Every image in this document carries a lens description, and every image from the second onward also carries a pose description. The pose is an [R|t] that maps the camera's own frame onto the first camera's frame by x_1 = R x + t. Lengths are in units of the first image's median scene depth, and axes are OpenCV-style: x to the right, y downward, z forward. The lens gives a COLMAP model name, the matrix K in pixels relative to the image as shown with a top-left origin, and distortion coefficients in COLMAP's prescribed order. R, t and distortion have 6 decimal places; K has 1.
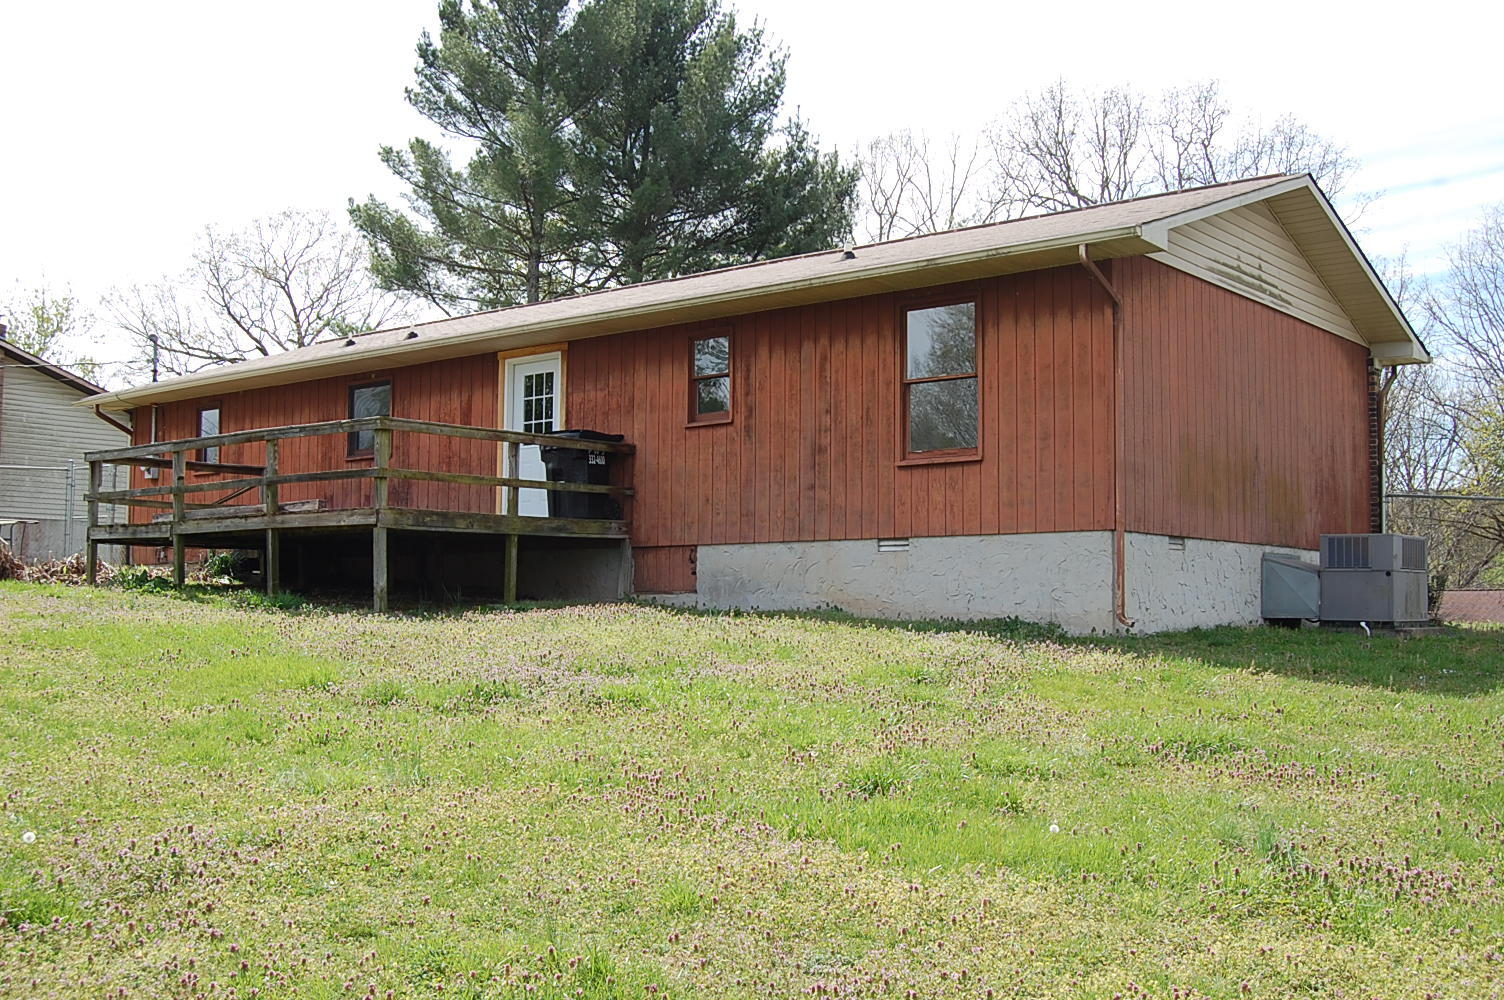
lens RADIAL K [[1643.1, 0, 749.4], [0, 1643.1, 498.7], [0, 0, 1]] dist [-0.073464, 0.000000]
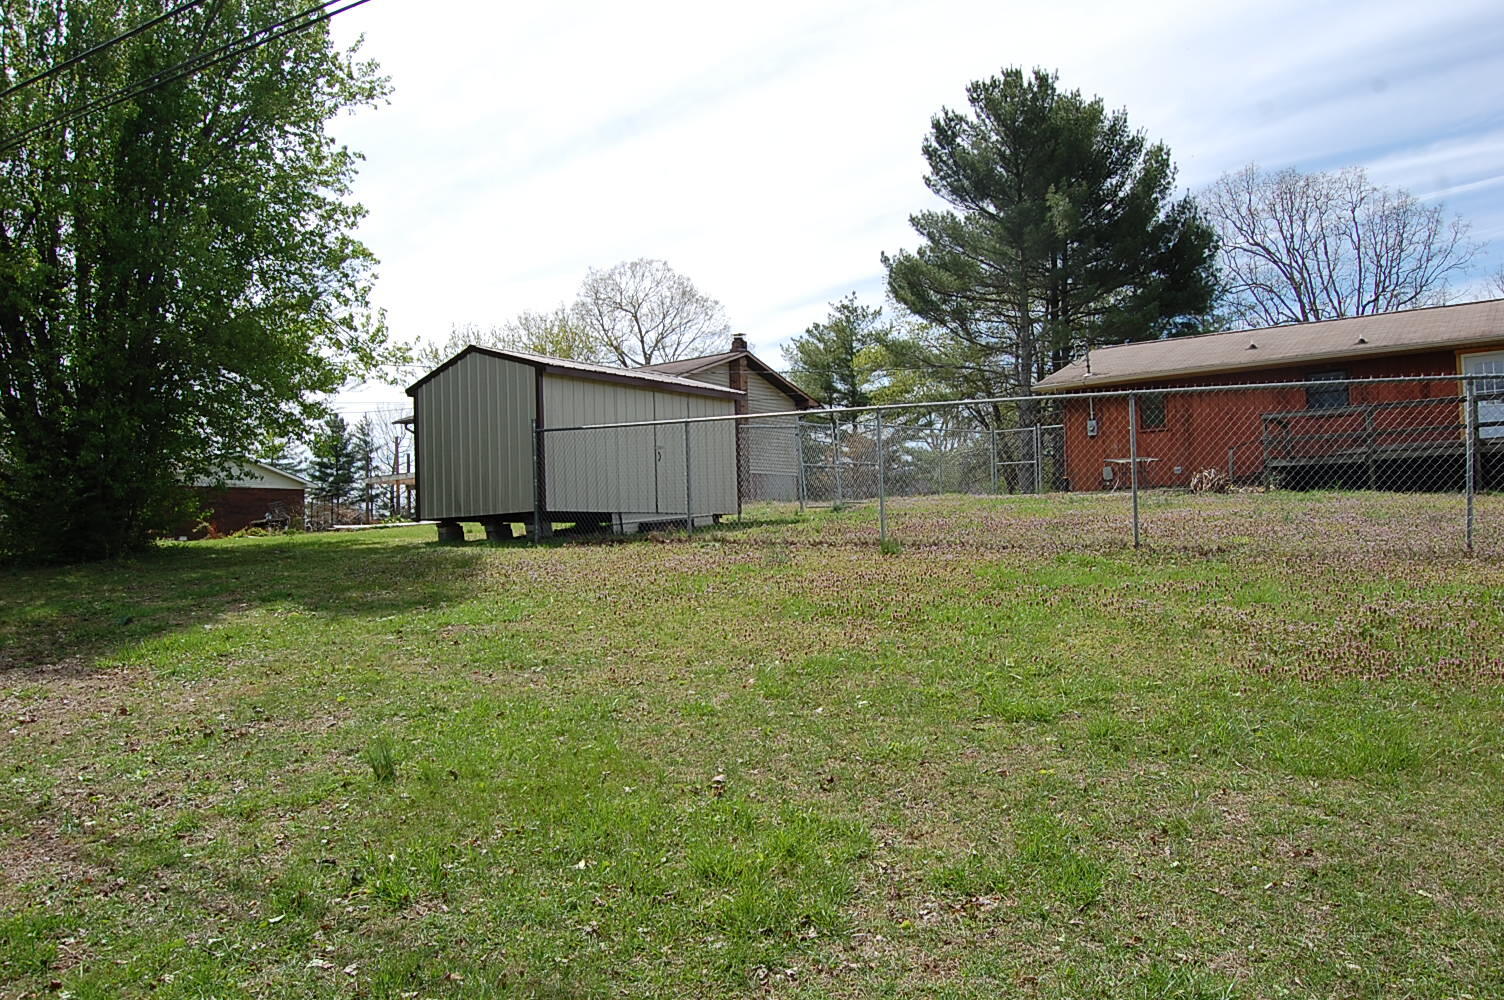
lens RADIAL K [[1186.5, 0, 766.0], [0, 1186.5, 512.6], [0, 0, 1]] dist [-0.090771, 0.039750]
pose [[0.997085, -0.032421, 0.069066, -0.470965], [0.029535, 0.998664, 0.042399, 0.002801], [-0.070348, -0.040236, 0.996711, -0.066688]]
